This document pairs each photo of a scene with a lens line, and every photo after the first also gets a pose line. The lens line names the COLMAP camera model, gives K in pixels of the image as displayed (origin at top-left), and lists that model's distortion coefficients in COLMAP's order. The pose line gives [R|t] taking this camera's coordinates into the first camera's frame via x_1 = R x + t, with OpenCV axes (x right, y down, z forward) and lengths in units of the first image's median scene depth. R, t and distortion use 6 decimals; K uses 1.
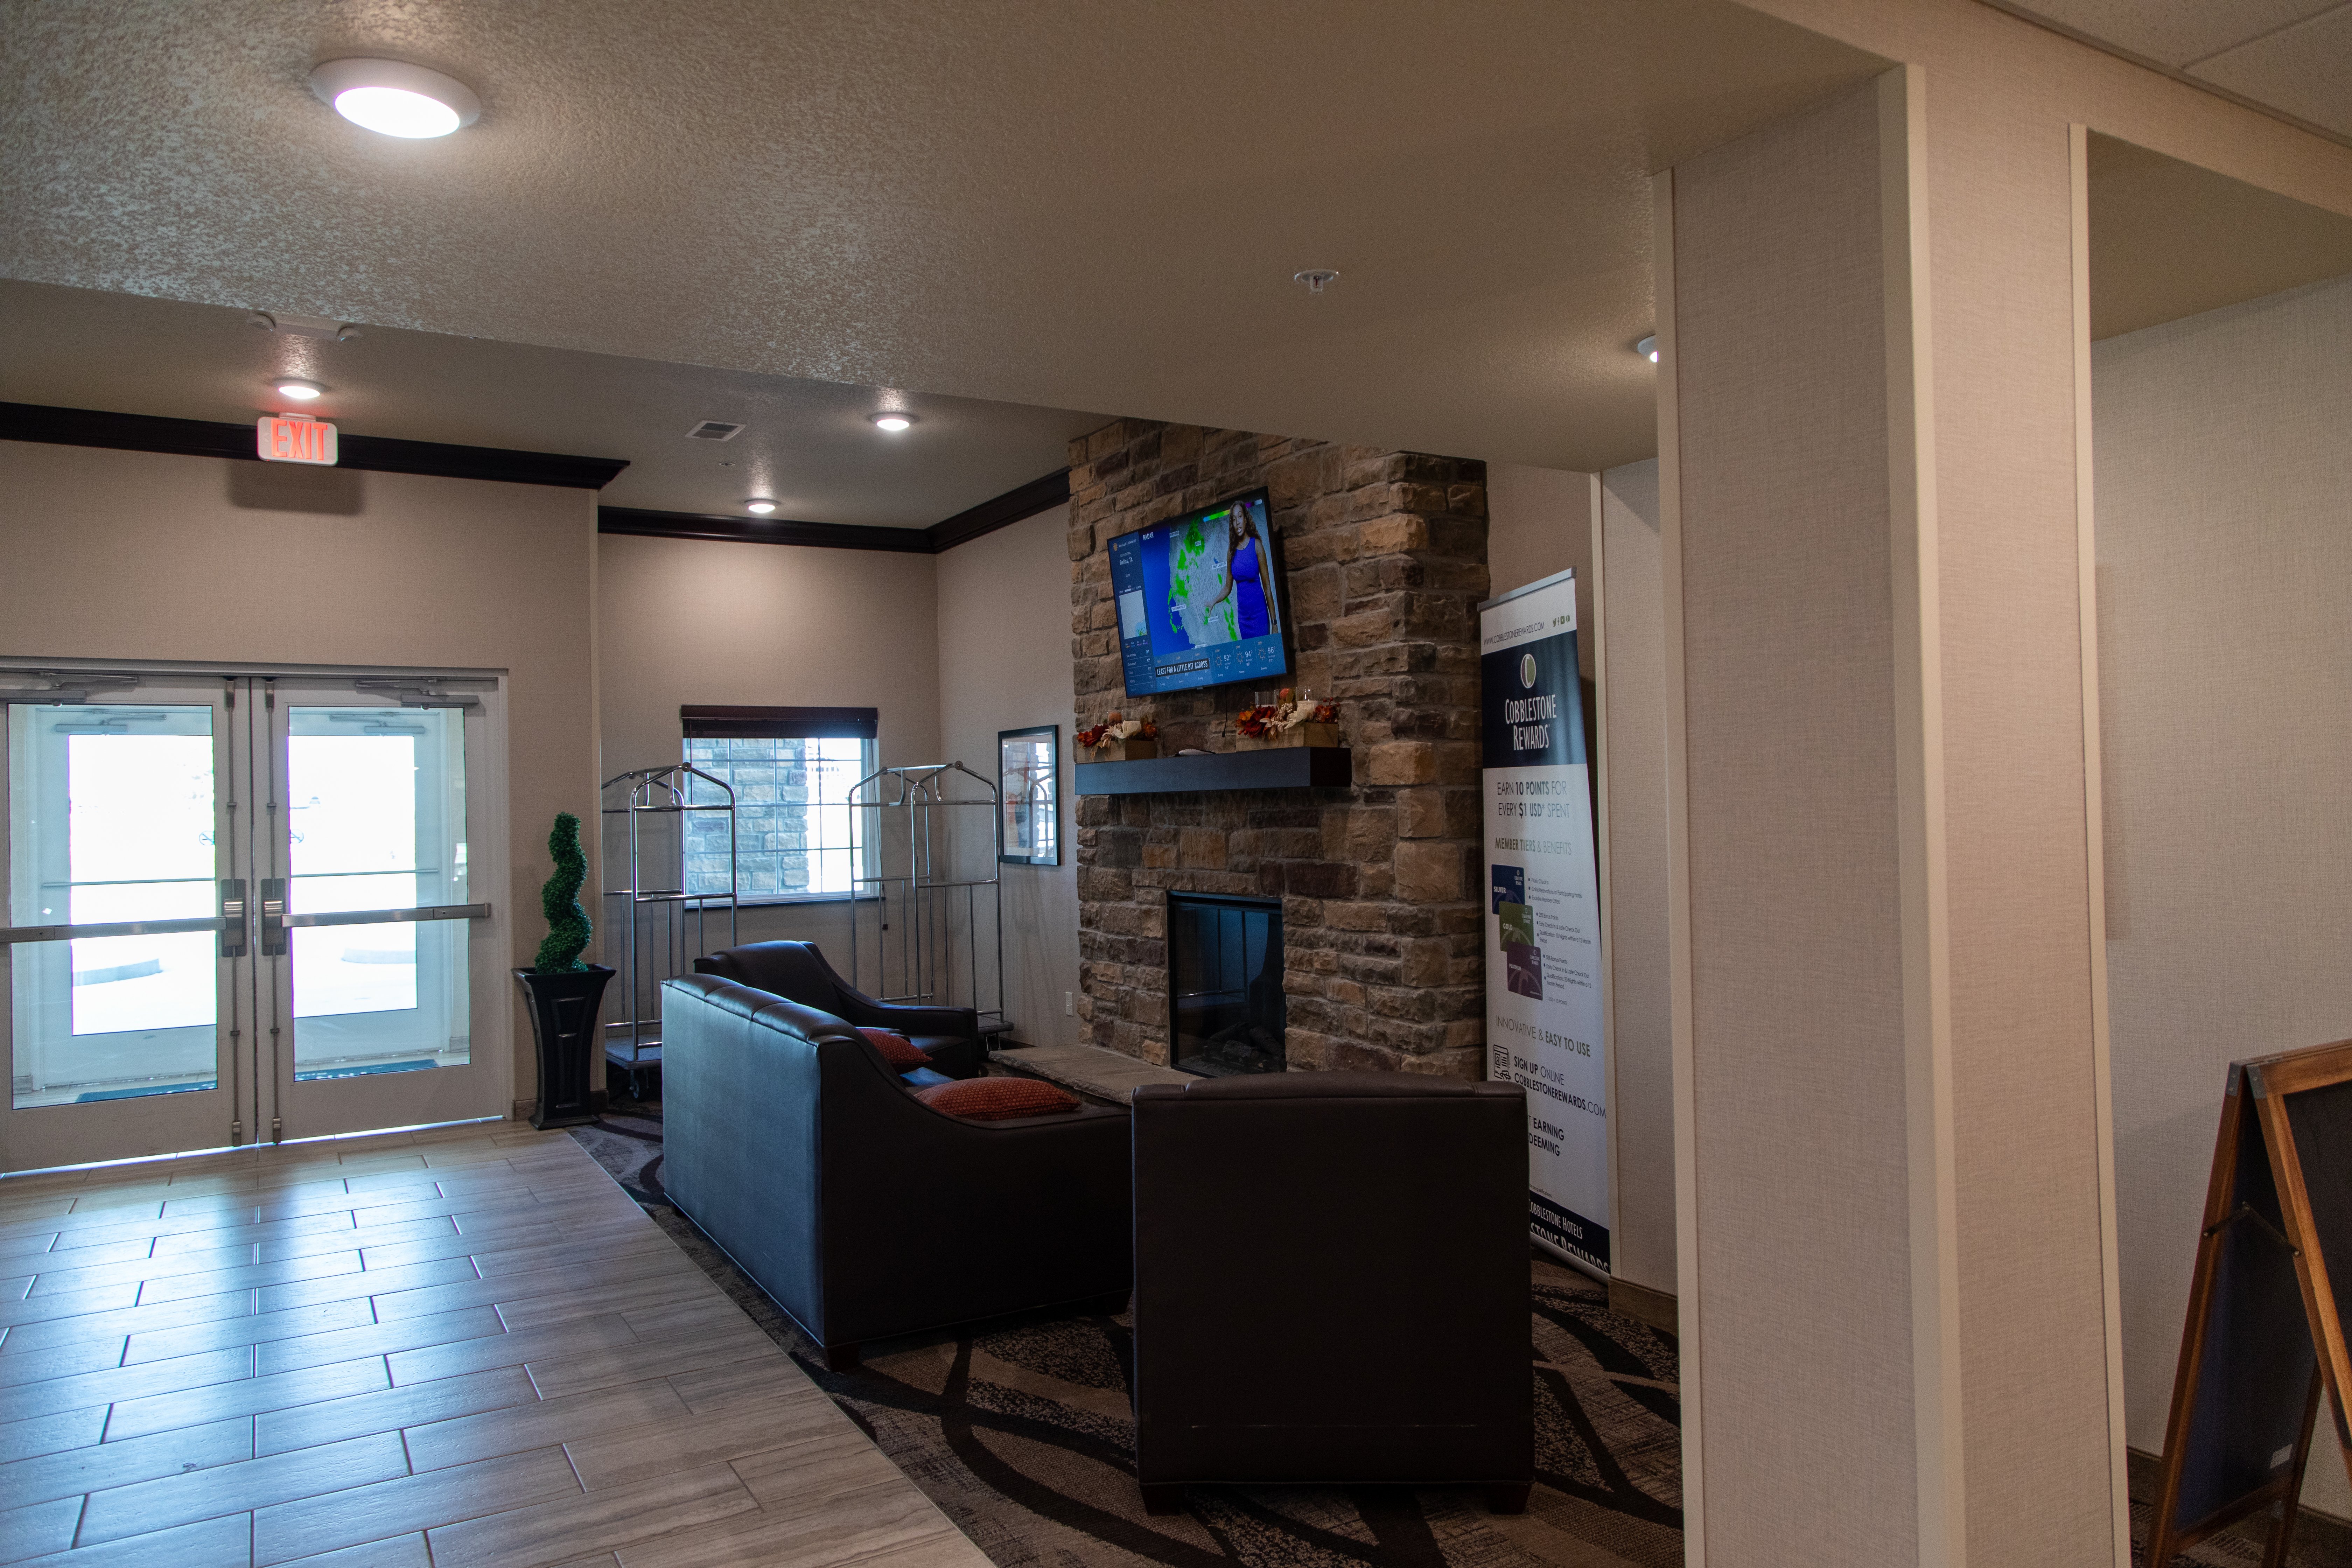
lens RADIAL K [[1571.1, 0, 1176.0], [0, 1571.1, 784.0], [0, 0, 1]] dist [0.022850, -0.002797]
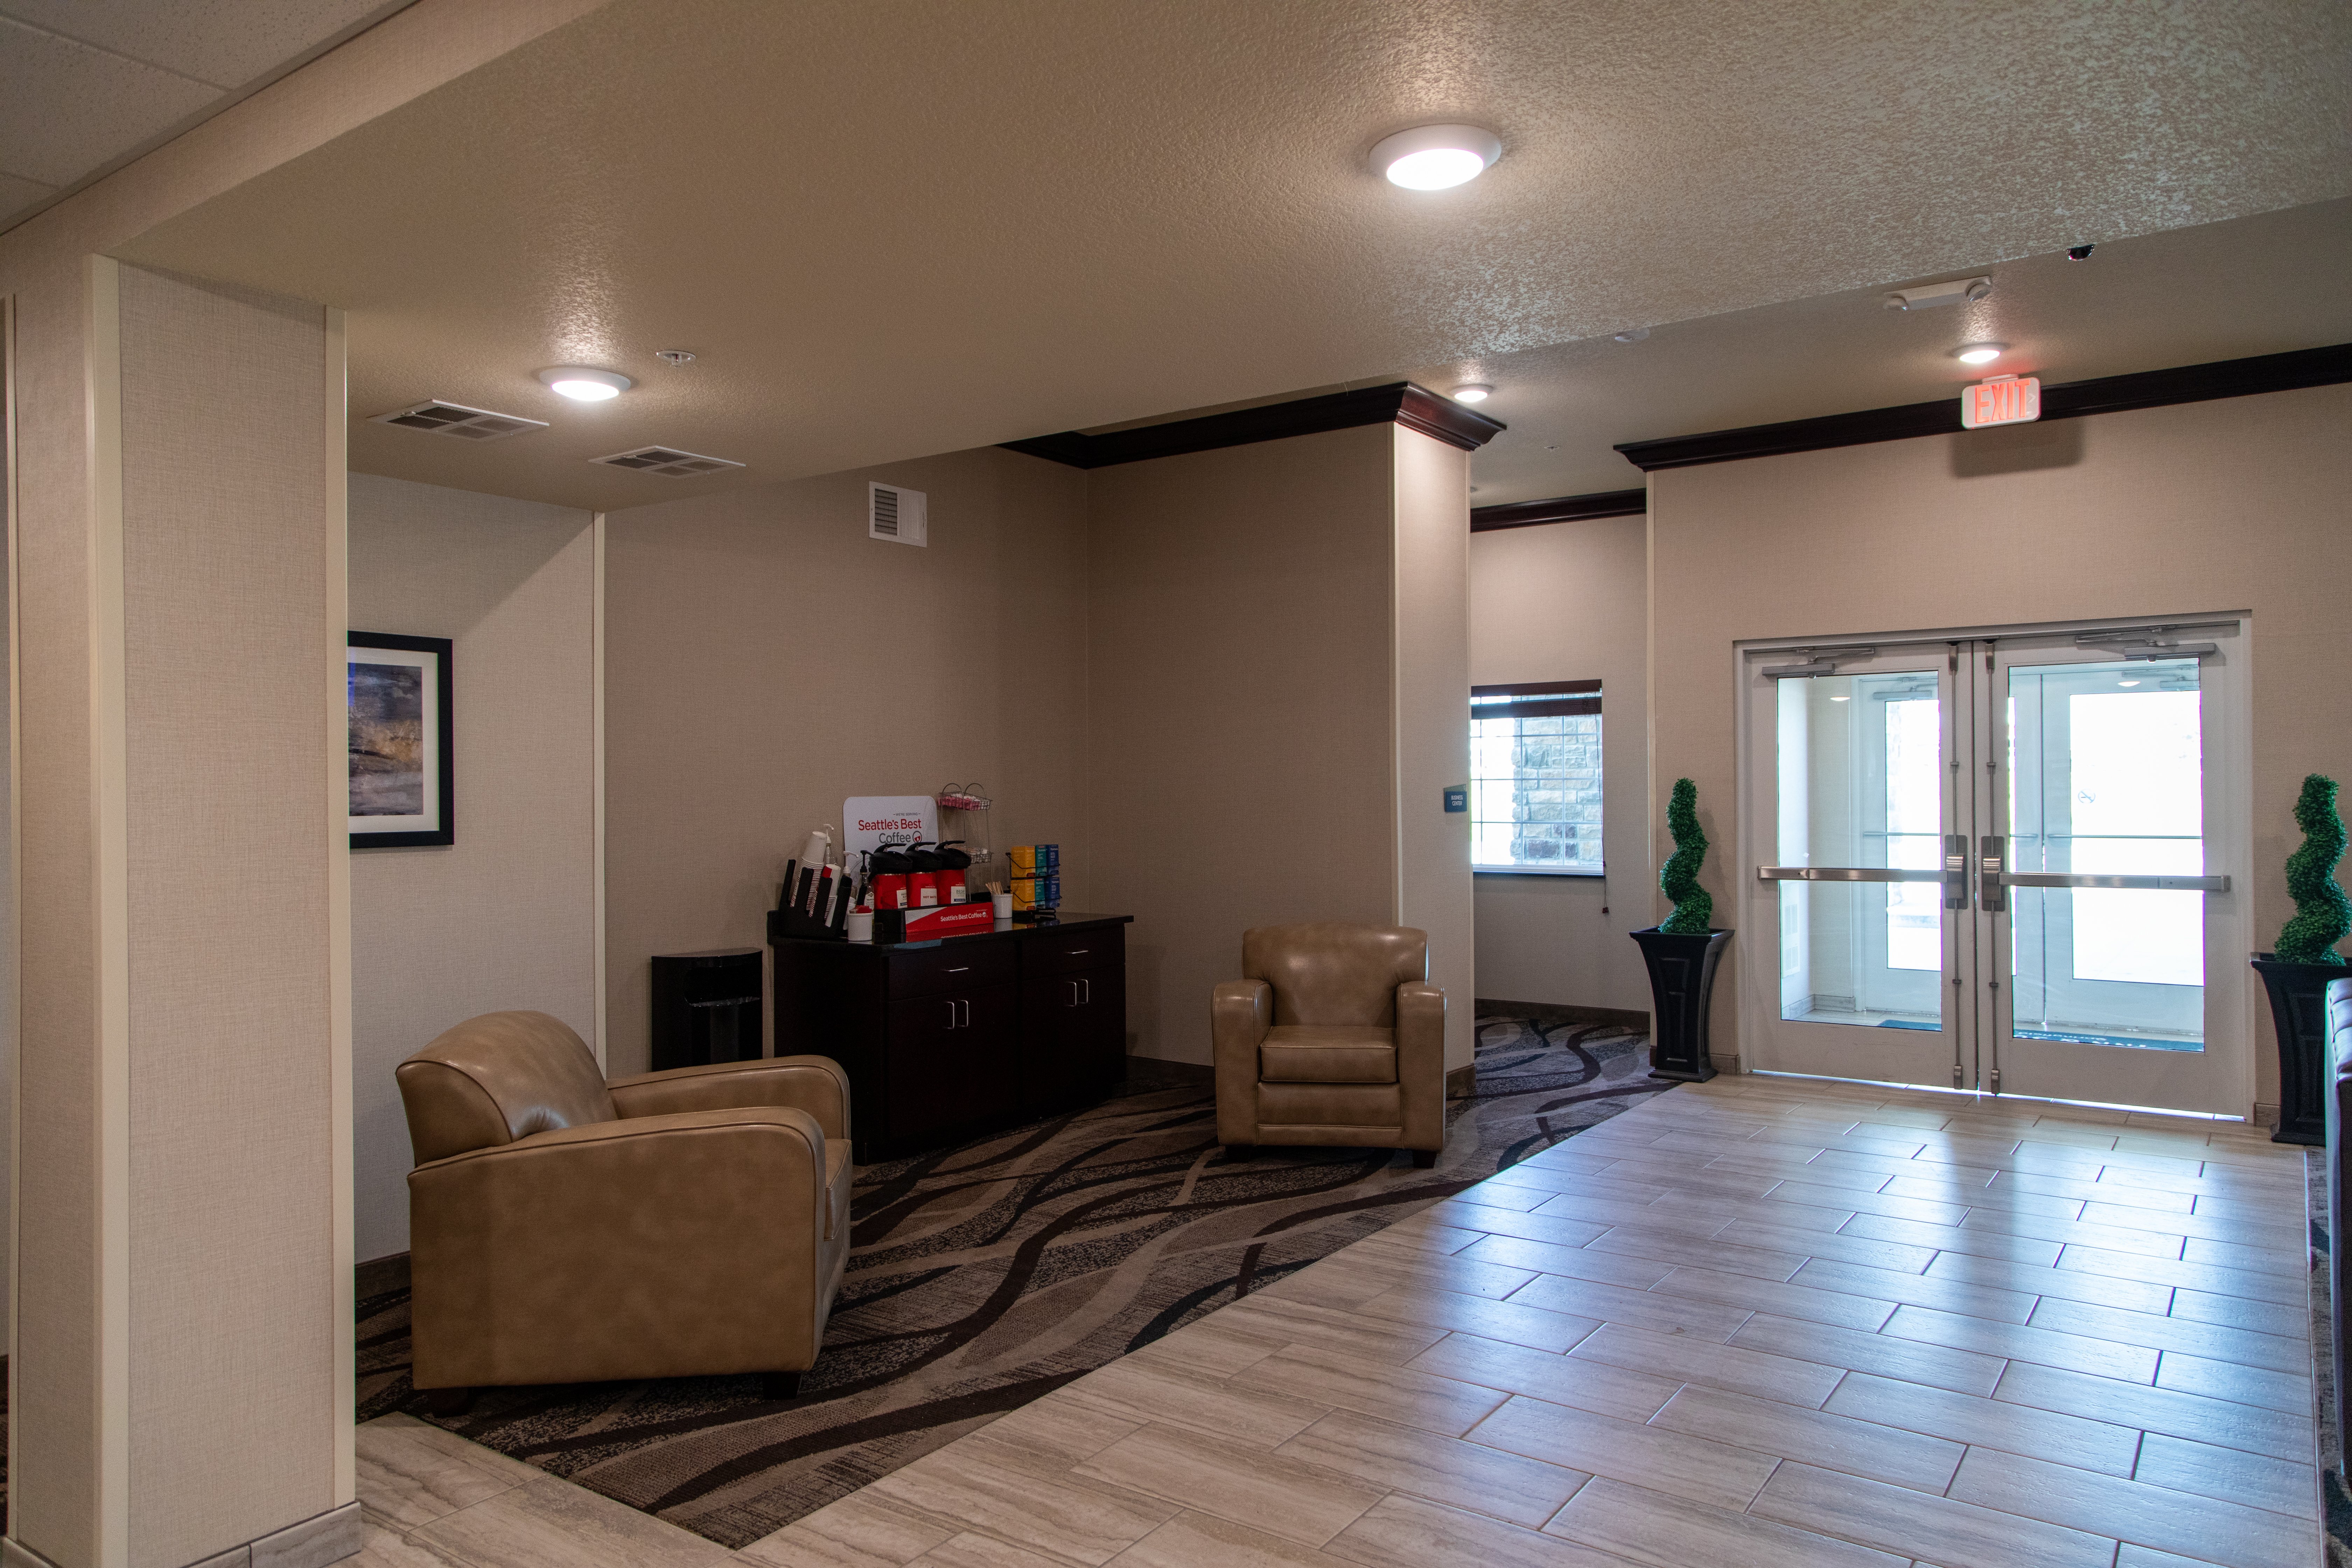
lens RADIAL K [[1571.1, 0, 1176.0], [0, 1571.1, 784.0], [0, 0, 1]] dist [0.022850, -0.002797]
pose [[0.405122, 0.014481, -0.914148, 0.148511], [0.010148, 0.999742, 0.020334, -0.000240], [0.914206, -0.017514, 0.404870, 0.103101]]
